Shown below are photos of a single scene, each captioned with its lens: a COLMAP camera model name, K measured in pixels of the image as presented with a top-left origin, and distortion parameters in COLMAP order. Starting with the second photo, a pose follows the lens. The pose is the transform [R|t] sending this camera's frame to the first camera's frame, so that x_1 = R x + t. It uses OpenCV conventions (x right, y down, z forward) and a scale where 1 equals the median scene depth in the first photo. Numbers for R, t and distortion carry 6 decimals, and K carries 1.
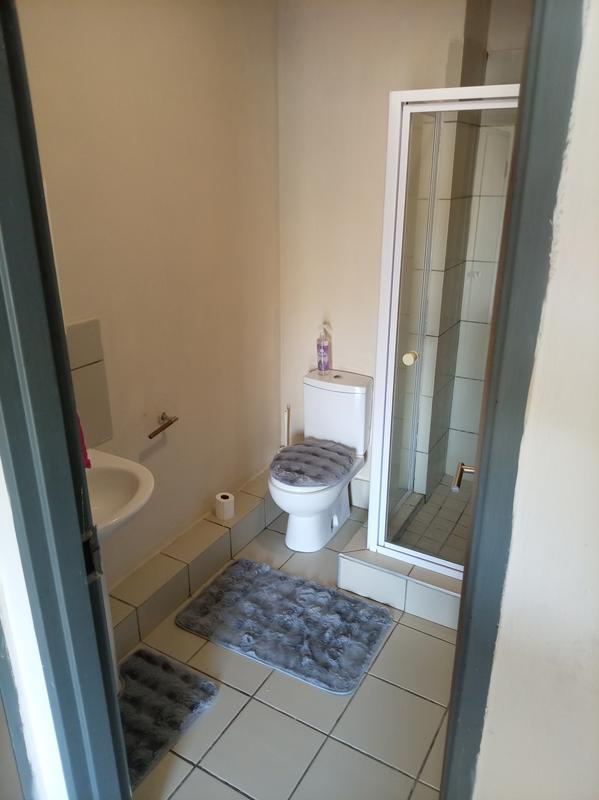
lens RADIAL K [[604.0, 0, 299.5], [0, 604.0, 403.0], [0, 0, 1]] dist [0.081884, -0.007039]
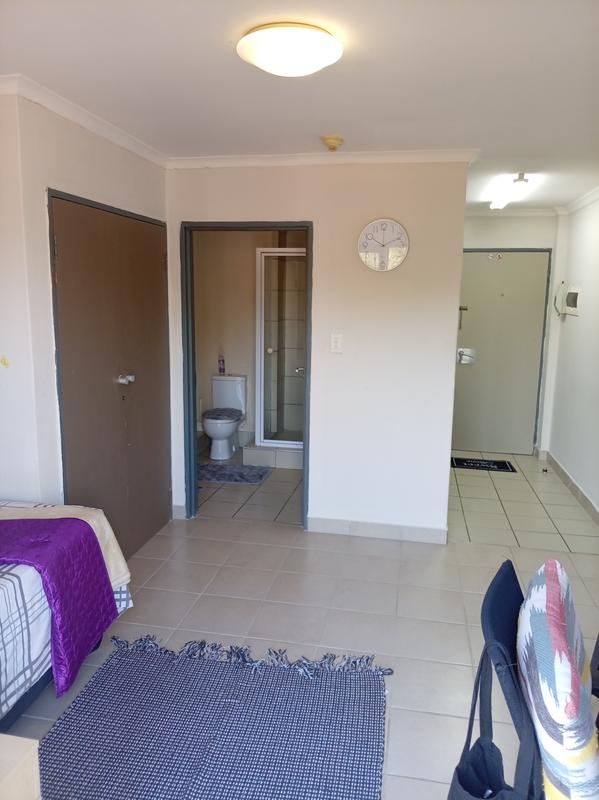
lens RADIAL K [[604.0, 0, 299.8], [0, 604.0, 400.3], [0, 0, 1]] dist [0.081884, -0.007039]
pose [[0.945164, -0.041191, 0.323987, -0.426639], [0.107122, 0.976235, -0.188388, 0.509622], [-0.308528, 0.212764, 0.927115, -1.056165]]
